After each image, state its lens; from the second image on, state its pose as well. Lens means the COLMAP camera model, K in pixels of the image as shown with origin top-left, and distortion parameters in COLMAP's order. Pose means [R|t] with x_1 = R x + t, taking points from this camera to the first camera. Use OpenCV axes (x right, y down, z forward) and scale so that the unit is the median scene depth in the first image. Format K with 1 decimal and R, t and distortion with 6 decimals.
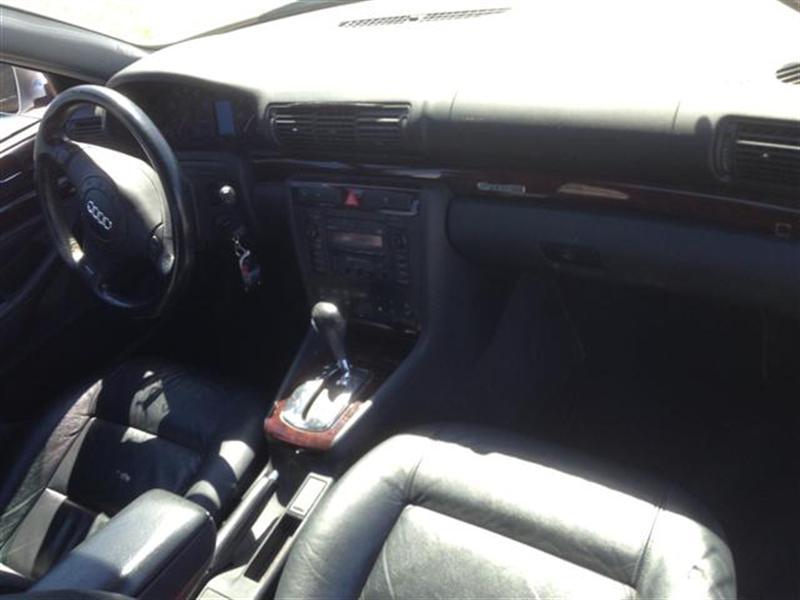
lens RADIAL K [[744.7, 0, 392.3], [0, 744.7, 272.4], [0, 0, 1]] dist [0.034880, 0.000000]
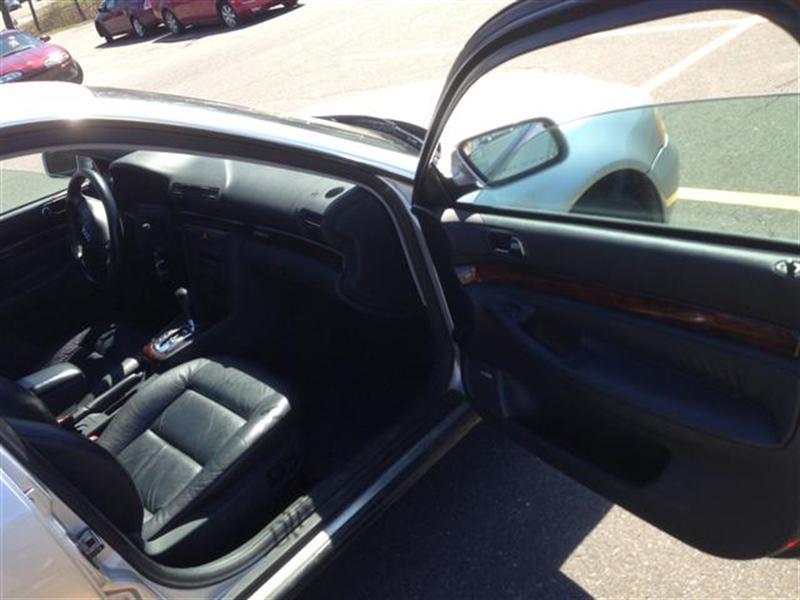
lens RADIAL K [[744.7, 0, 412.4], [0, 744.7, 264.8], [0, 0, 1]] dist [0.034880, 0.000000]
pose [[0.979683, 0.090249, -0.179098, 0.796627], [-0.105813, 0.991217, -0.079325, 0.068567], [0.170366, 0.096665, 0.980628, -0.748325]]
